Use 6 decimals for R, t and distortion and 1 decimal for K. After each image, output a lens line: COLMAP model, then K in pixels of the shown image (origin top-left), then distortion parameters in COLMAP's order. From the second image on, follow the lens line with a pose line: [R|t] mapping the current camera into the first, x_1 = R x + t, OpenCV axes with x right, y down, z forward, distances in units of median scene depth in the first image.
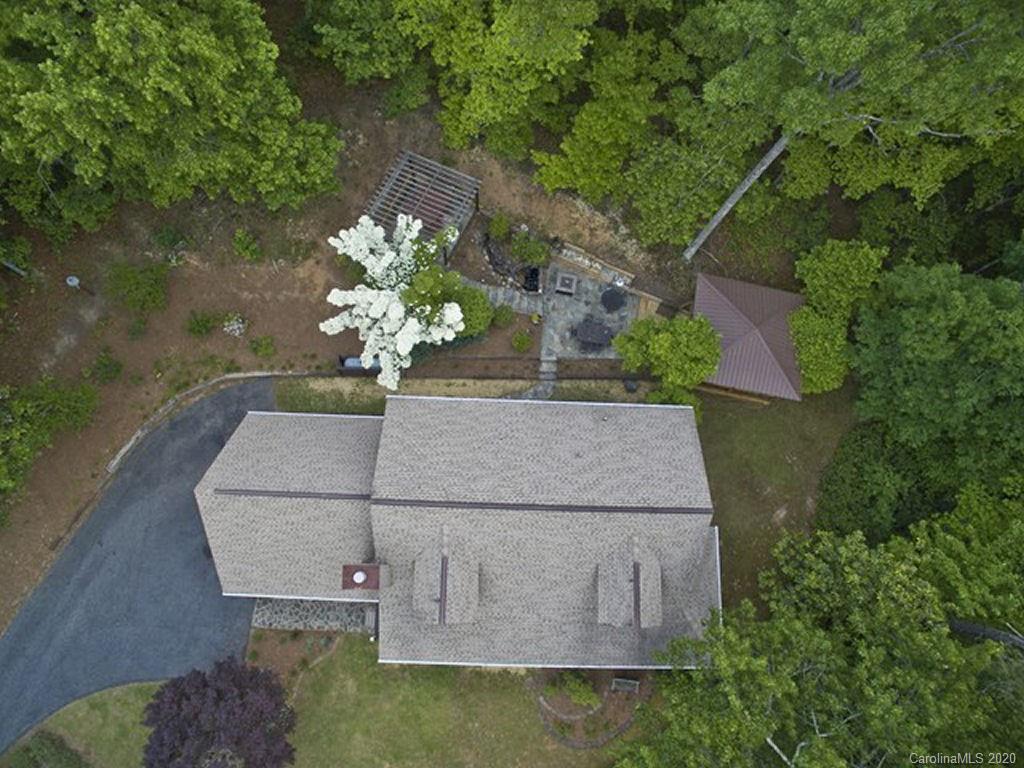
lens RADIAL K [[592.4, 0, 512.7], [0, 592.4, 387.7], [0, 0, 1]] dist [-0.070314, 0.017406]
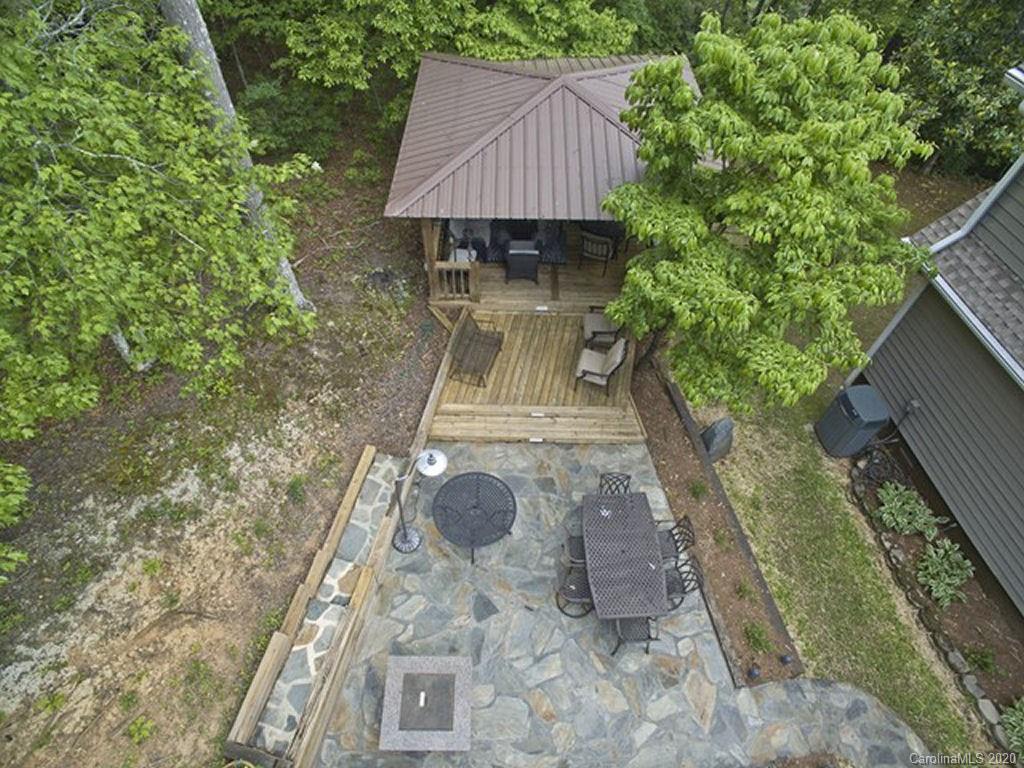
lens RADIAL K [[592.4, 0, 506.7], [0, 592.4, 387.1], [0, 0, 1]] dist [-0.070314, 0.017406]
pose [[-0.192299, -0.809223, 0.555139, 0.069120], [0.945481, -0.001260, 0.325676, -0.253621], [-0.262845, 0.587500, 0.765347, 0.867759]]
